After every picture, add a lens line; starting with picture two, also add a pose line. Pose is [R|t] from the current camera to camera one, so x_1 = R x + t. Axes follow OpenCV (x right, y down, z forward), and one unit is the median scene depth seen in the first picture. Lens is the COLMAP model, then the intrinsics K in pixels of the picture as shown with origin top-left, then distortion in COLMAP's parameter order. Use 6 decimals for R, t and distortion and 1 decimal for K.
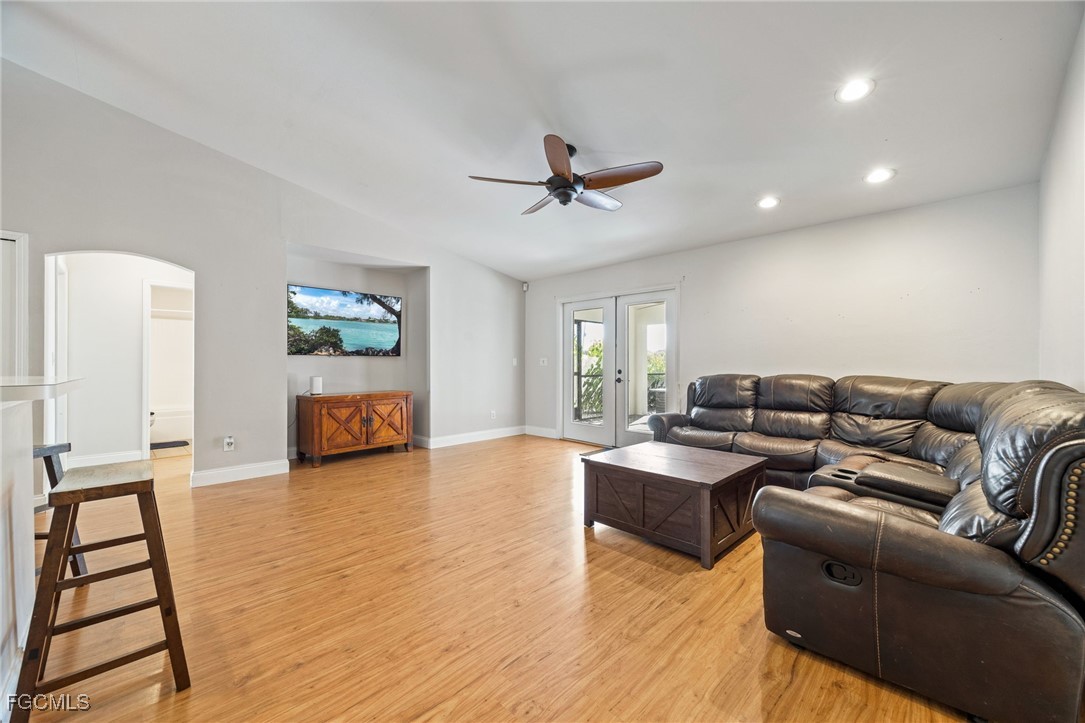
lens RADIAL K [[424.7, 0, 559.4], [0, 424.7, 367.5], [0, 0, 1]] dist [-0.002647, -0.000184]
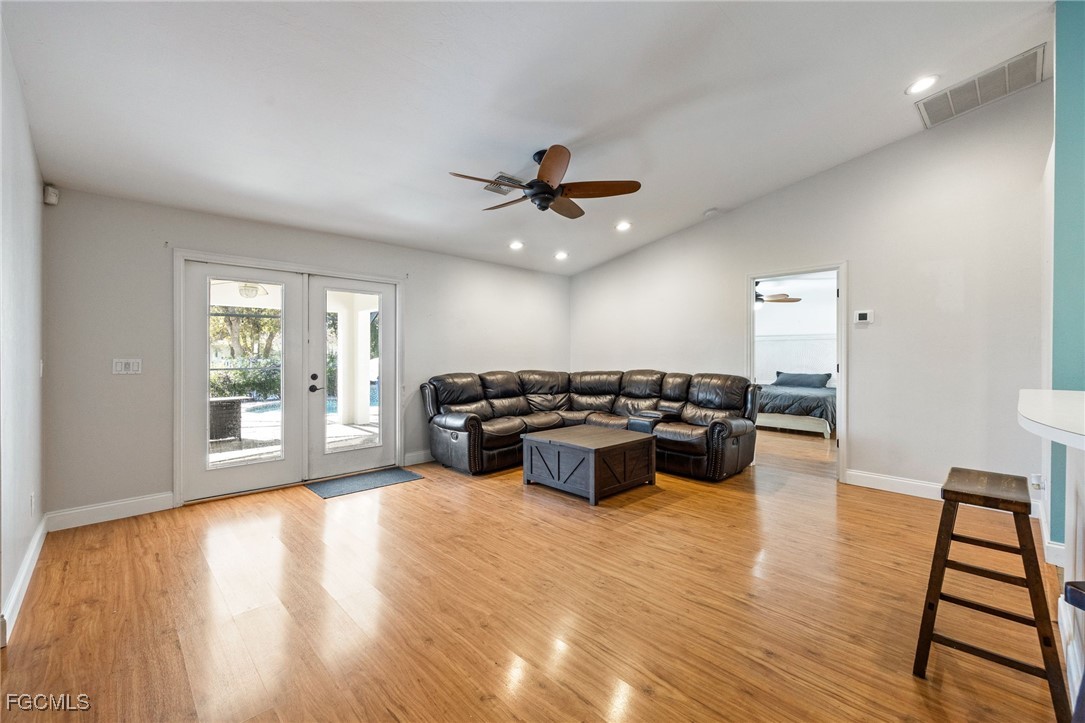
lens RADIAL K [[440.5, 0, 546.0], [0, 440.5, 347.6], [0, 0, 1]] dist [0.000903, 0.000409]
pose [[0.050371, 0.015576, 0.998609, -0.698871], [0.010274, 0.999817, -0.016113, -0.027573], [-0.998678, 0.011072, 0.050202, 0.639178]]
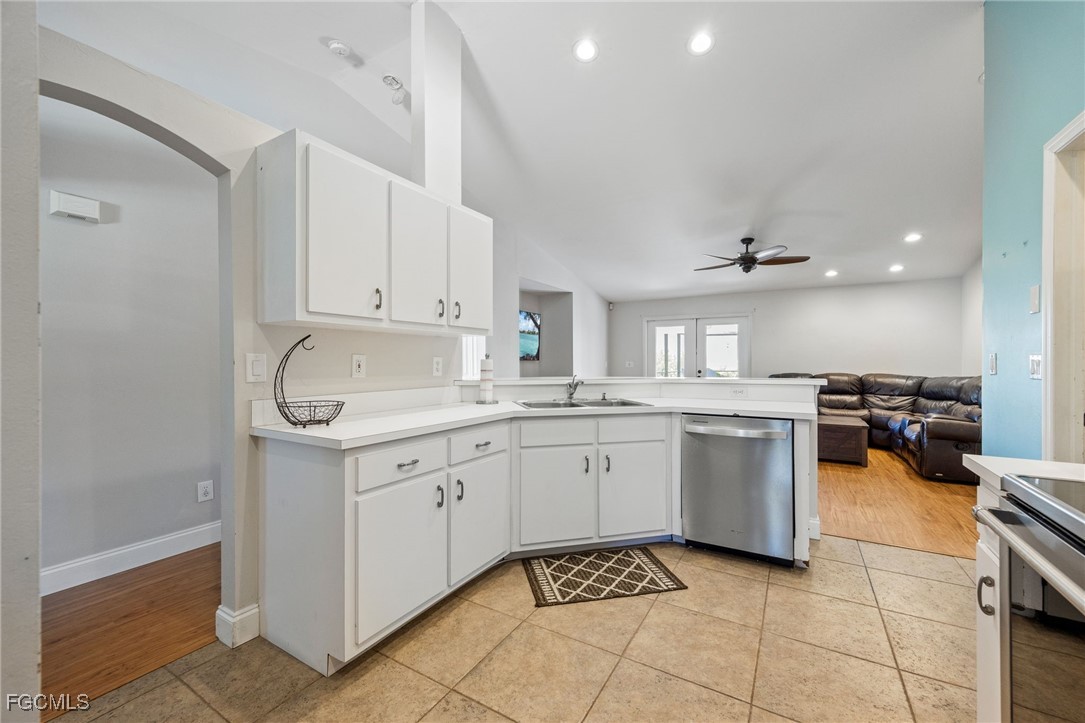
lens RADIAL K [[440.5, 0, 547.9], [0, 440.5, 361.3], [0, 0, 1]] dist [0.000903, 0.000409]
pose [[0.969469, 0.001066, 0.245213, -0.799429], [0.001831, 0.999931, -0.011585, -0.009661], [-0.245209, 0.011680, 0.969400, -0.337382]]
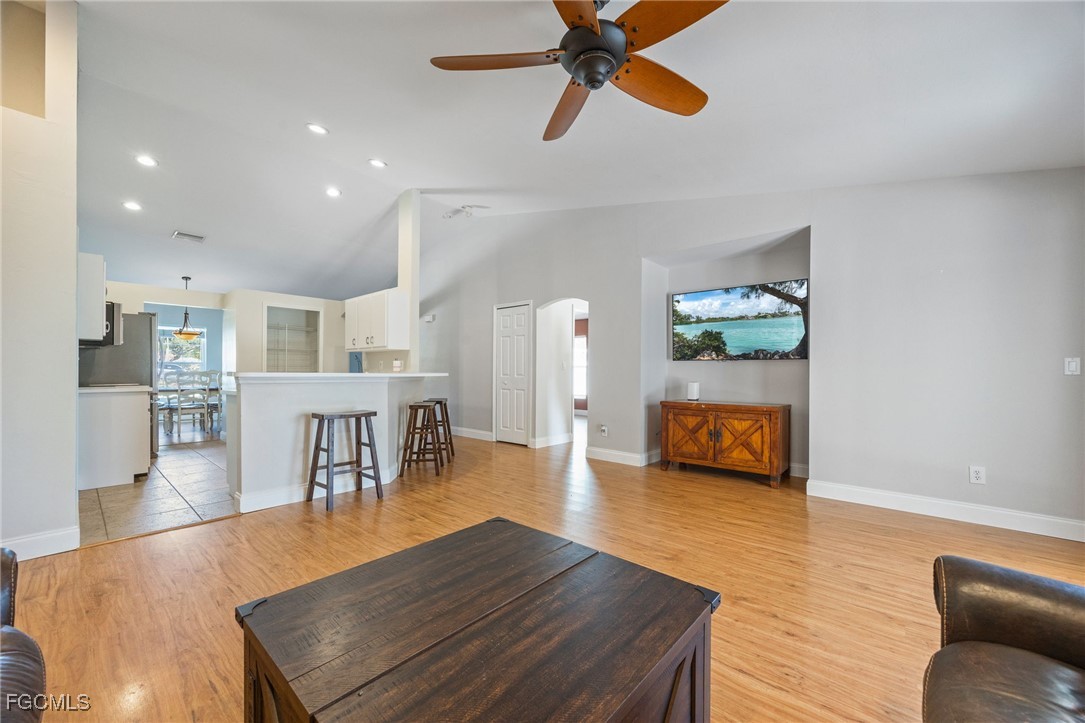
lens RADIAL K [[424.7, 0, 544.4], [0, 424.7, 372.3], [0, 0, 1]] dist [-0.002647, -0.000184]
pose [[0.036169, 0.004699, -0.999335, 0.400278], [-0.016452, 0.999856, 0.004106, 0.000517], [0.999210, 0.016292, 0.036242, 0.621633]]
